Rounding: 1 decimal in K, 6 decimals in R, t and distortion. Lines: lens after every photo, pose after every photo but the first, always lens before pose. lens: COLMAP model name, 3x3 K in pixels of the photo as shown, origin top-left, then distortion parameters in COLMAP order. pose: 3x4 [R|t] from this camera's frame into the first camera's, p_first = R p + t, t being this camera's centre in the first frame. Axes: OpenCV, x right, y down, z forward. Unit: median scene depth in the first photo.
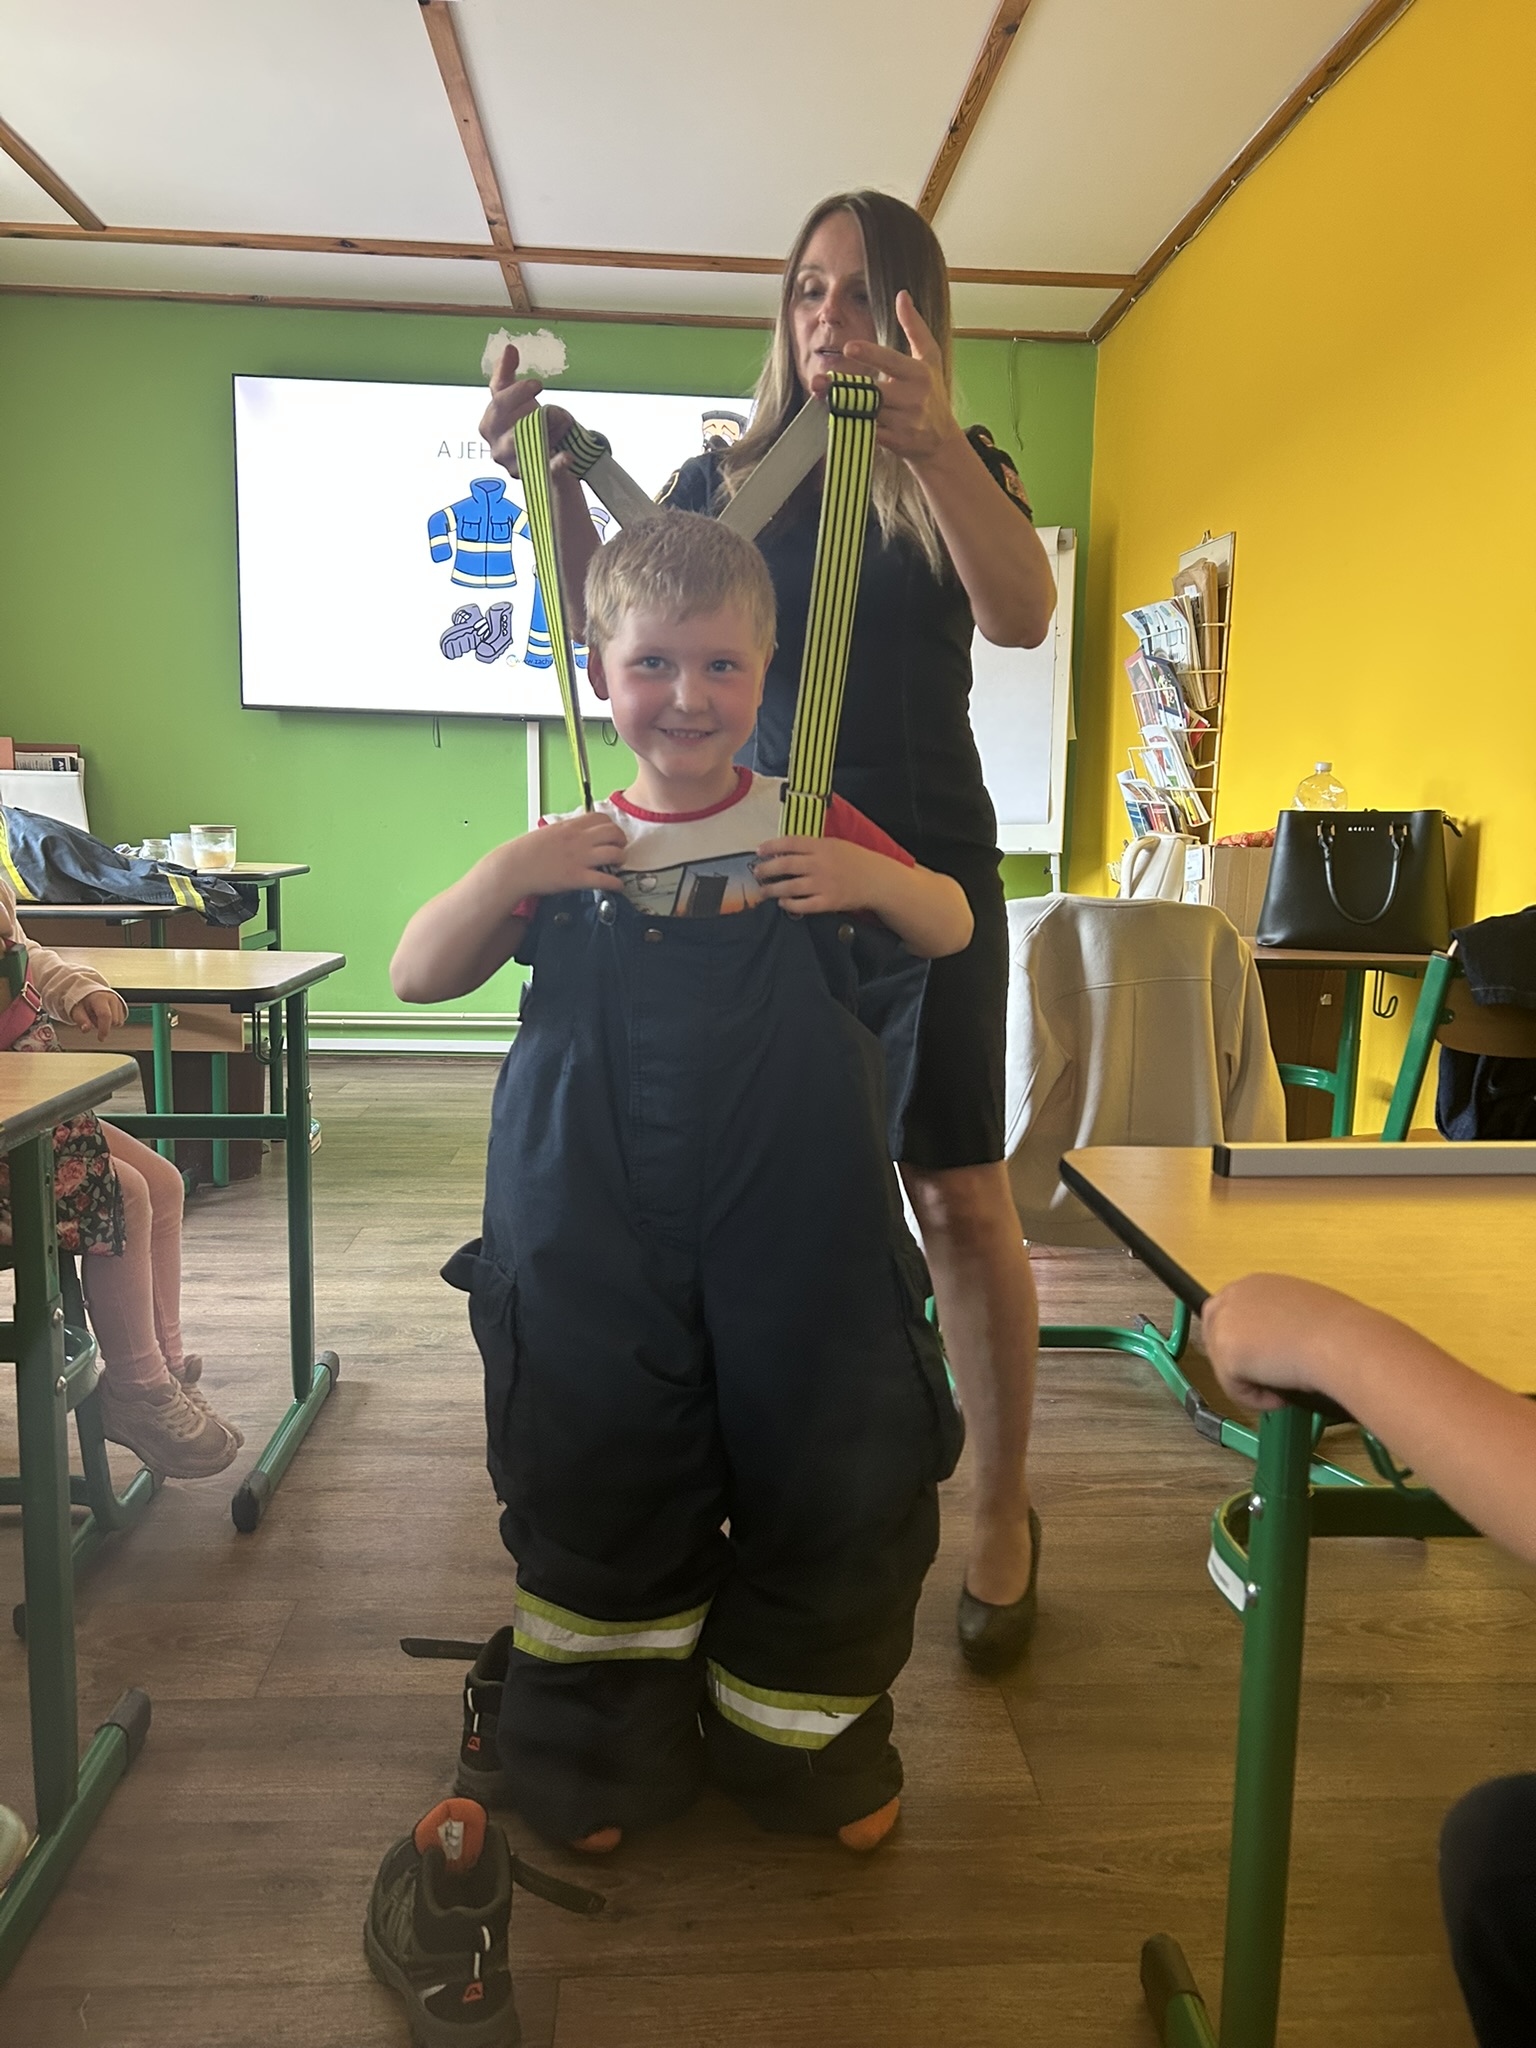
lens RADIAL K [[1548.5, 0, 769.8], [0, 1548.5, 1027.6], [0, 0, 1]] dist [0.043162, -0.054350]
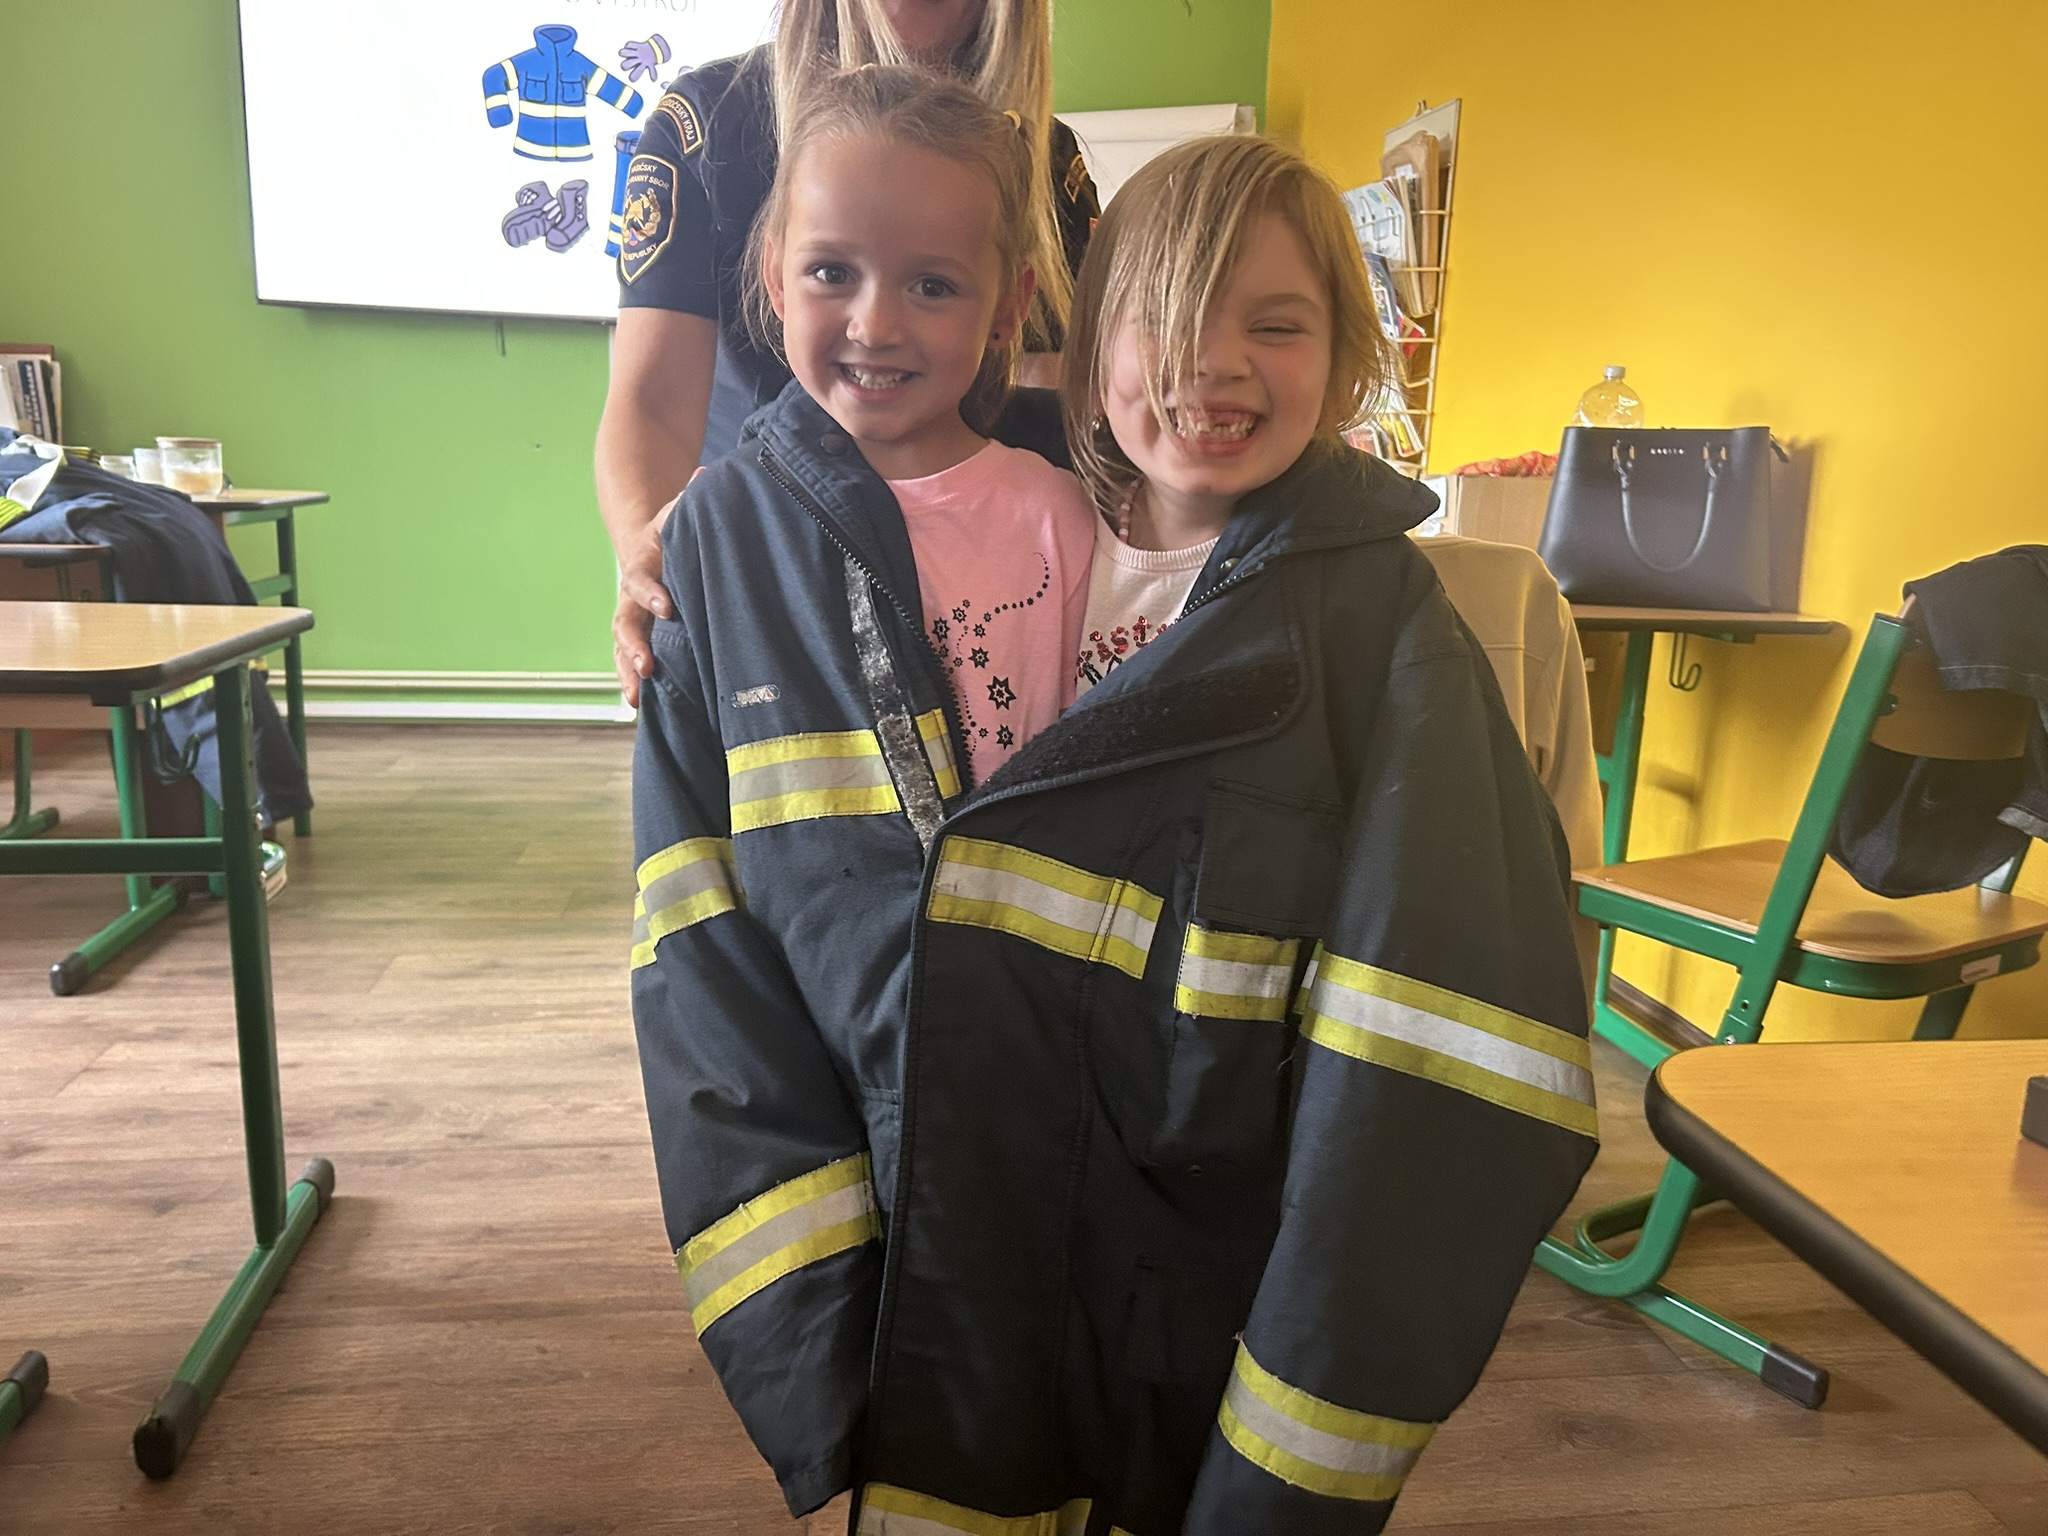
lens RADIAL K [[1548.5, 0, 1015.2], [0, 1548.5, 776.8], [0, 0, 1]] dist [0.043162, -0.054350]
pose [[0.996587, -0.007252, 0.082226, -0.011558], [0.001791, 0.997798, 0.066296, -0.011996], [-0.082526, -0.065922, 0.994406, 0.173109]]
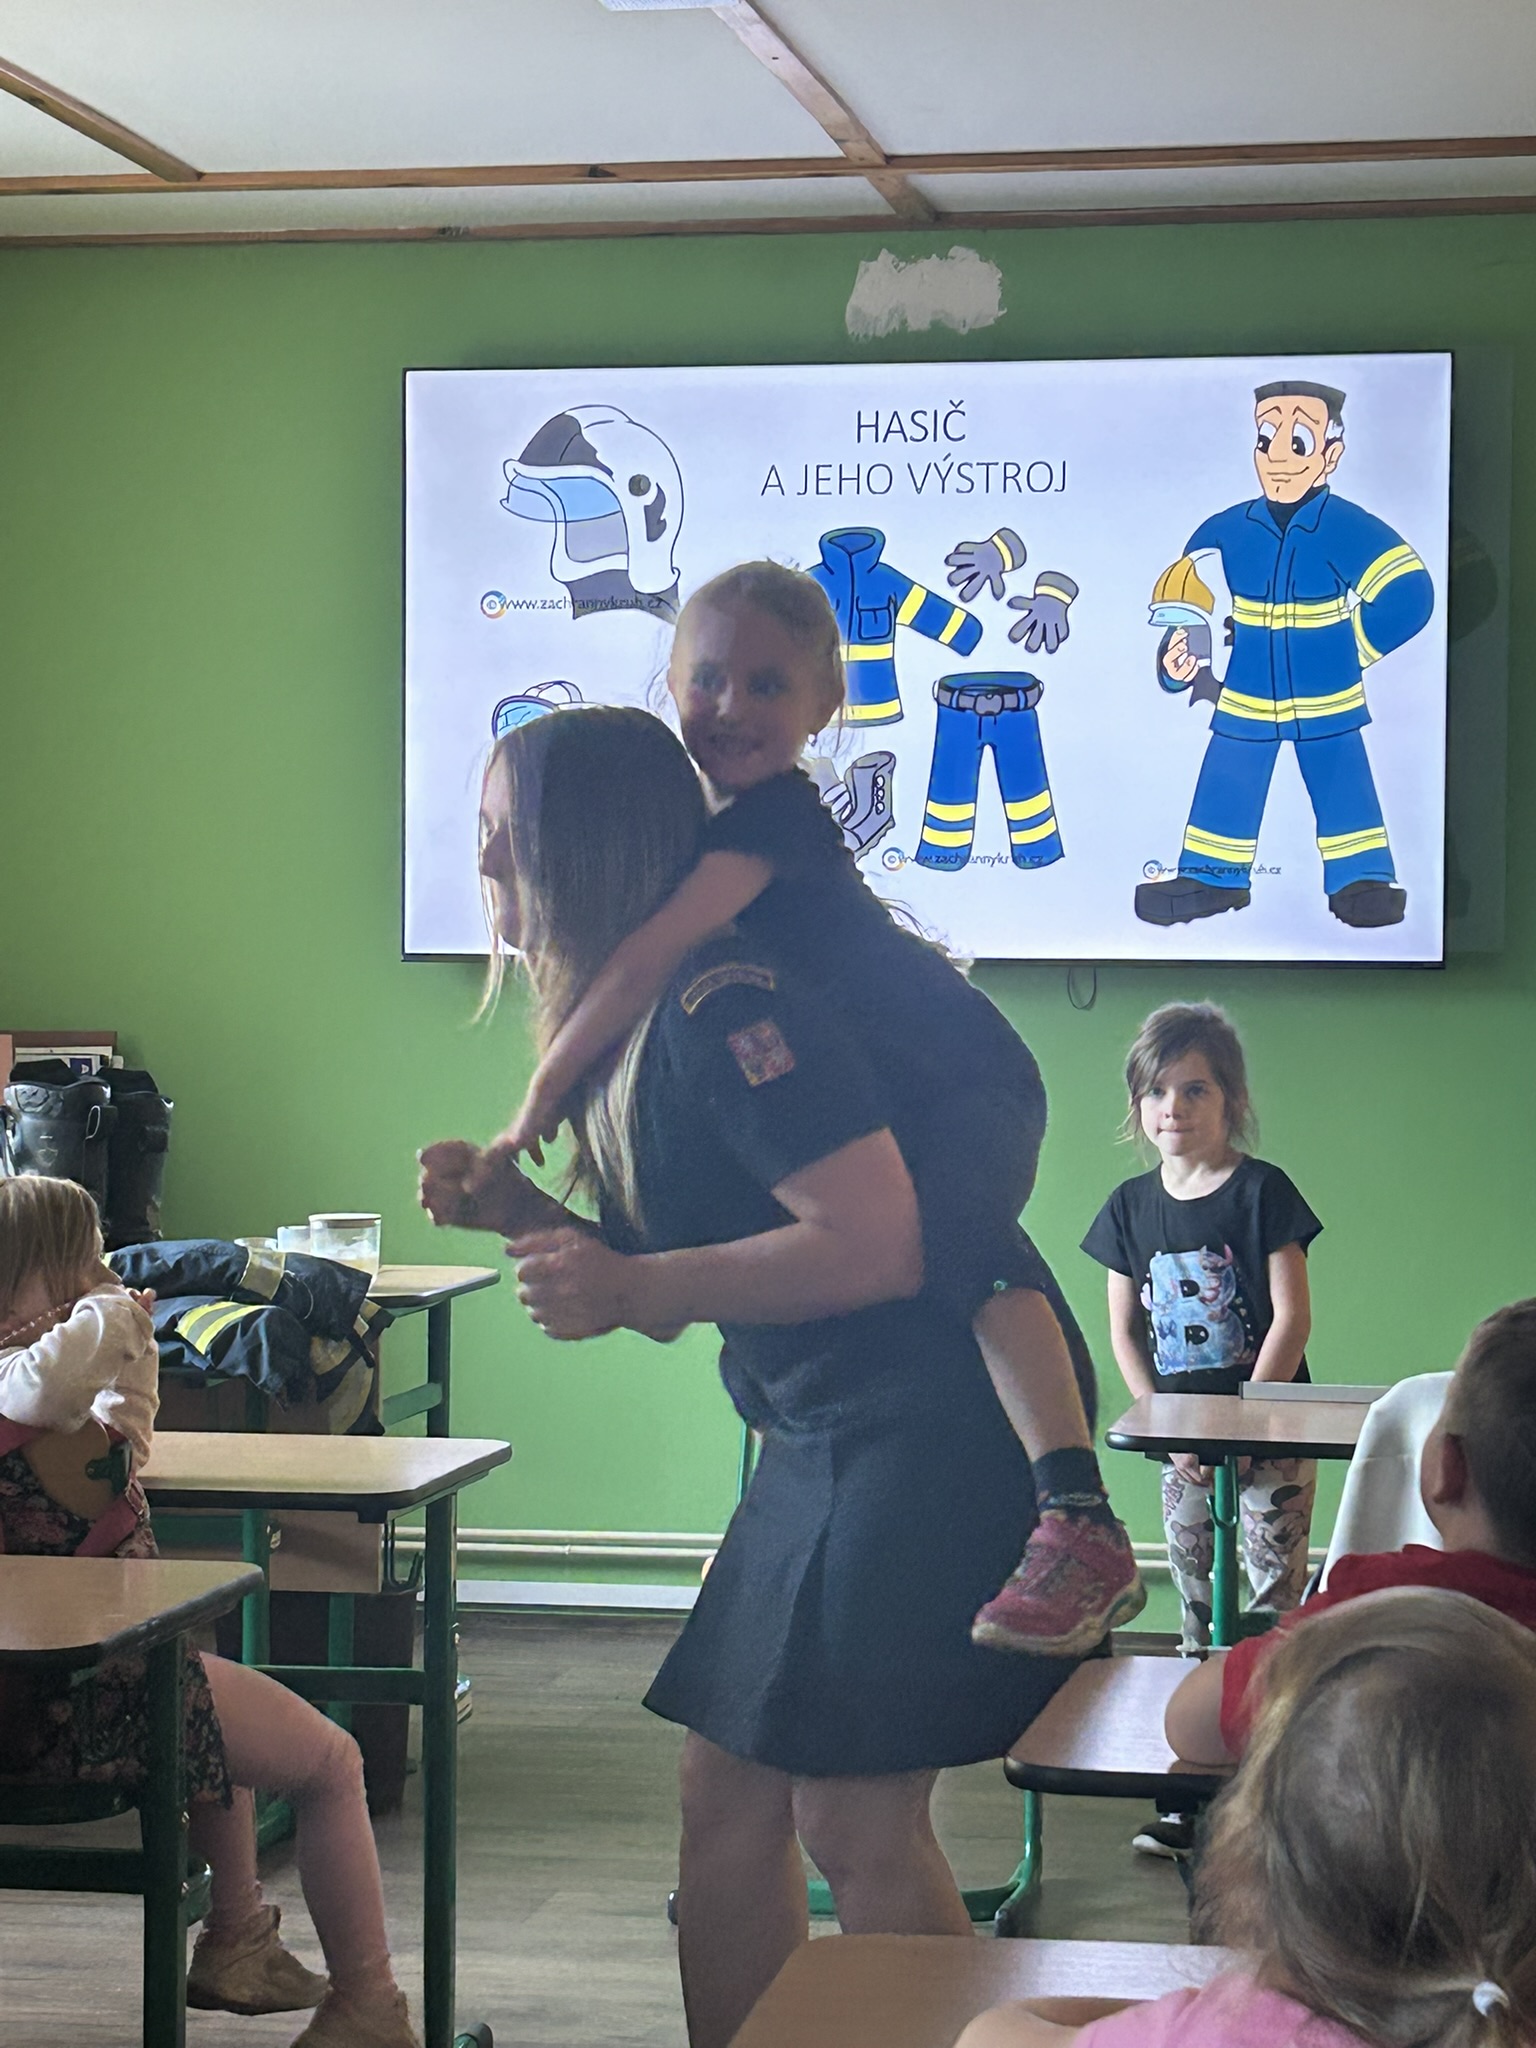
lens RADIAL K [[4551.7, 0, 769.6], [0, 4551.7, 1025.9], [0, 0, 1]] dist [0.160010, 0.000000]
pose [[0.969763, -0.011155, -0.243792, 0.227839], [-0.019235, 0.992354, -0.121918, 0.009815], [0.243288, 0.122921, 0.962134, -0.651819]]
